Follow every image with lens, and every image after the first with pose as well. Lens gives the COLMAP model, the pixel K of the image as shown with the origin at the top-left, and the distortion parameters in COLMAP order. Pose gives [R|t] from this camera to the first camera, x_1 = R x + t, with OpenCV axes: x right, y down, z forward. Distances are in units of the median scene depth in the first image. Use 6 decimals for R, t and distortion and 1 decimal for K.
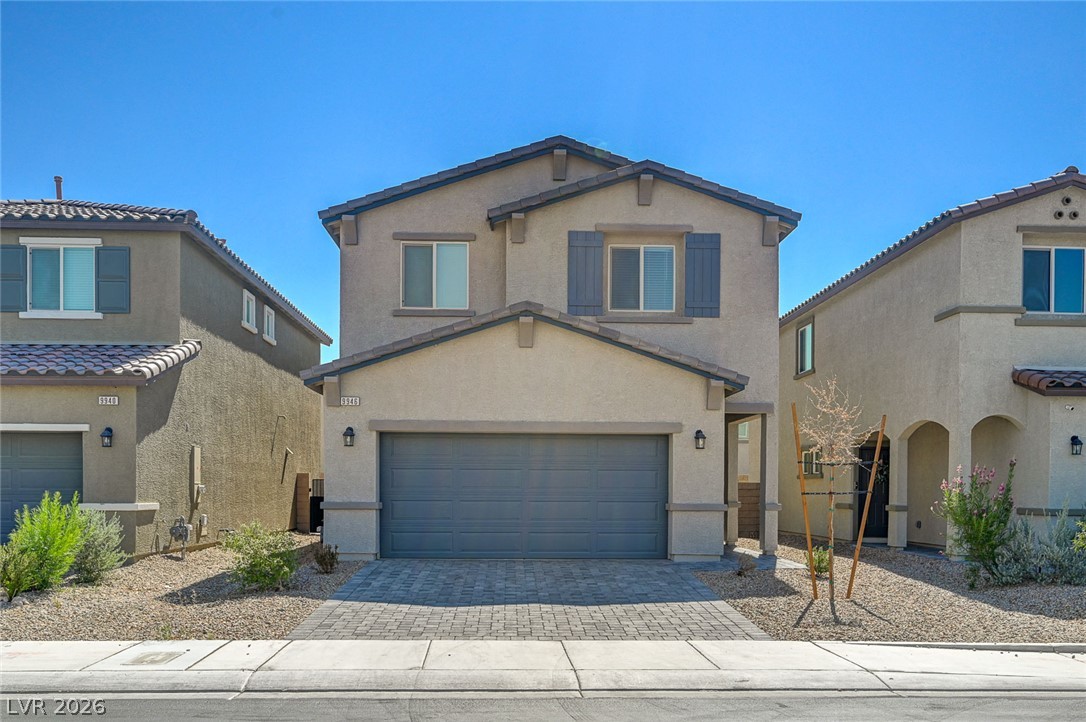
lens RADIAL K [[1012.4, 0, 542.8], [0, 1012.4, 518.0], [0, 0, 1]] dist [-0.005557, 0.001115]
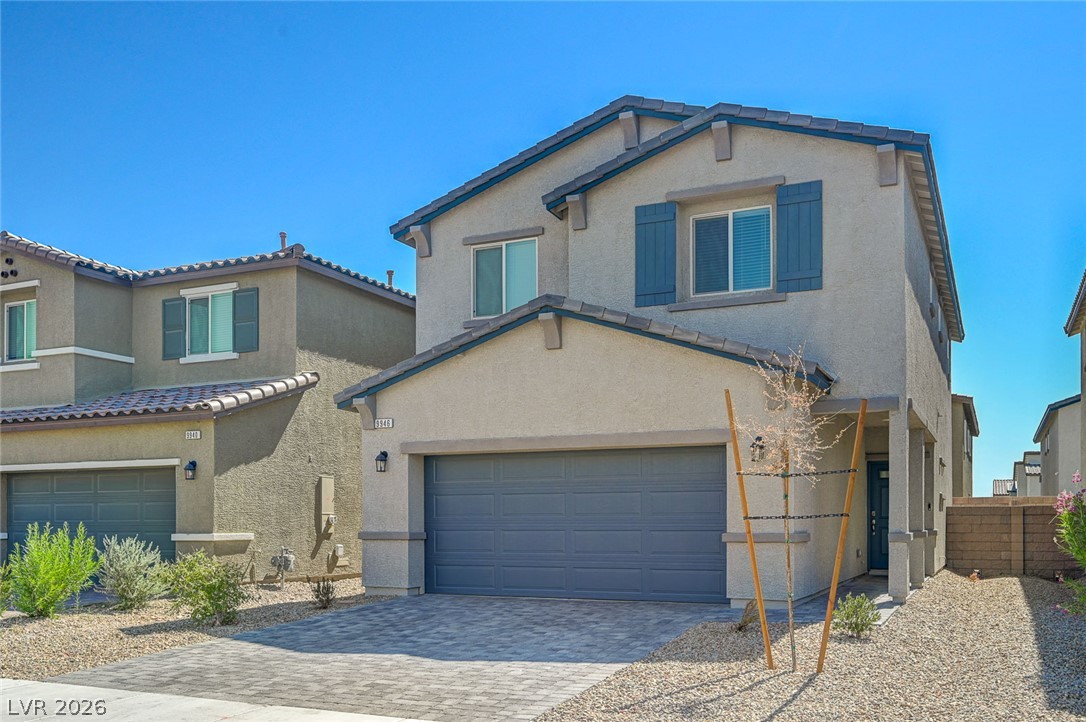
lens RADIAL K [[1012.4, 0, 542.8], [0, 1012.4, 518.0], [0, 0, 1]] dist [-0.005557, 0.001115]
pose [[0.881943, -0.008461, -0.471280, 0.349738], [-0.006944, 0.999497, -0.030939, -0.000893], [0.471305, 0.030559, 0.881441, 0.237272]]
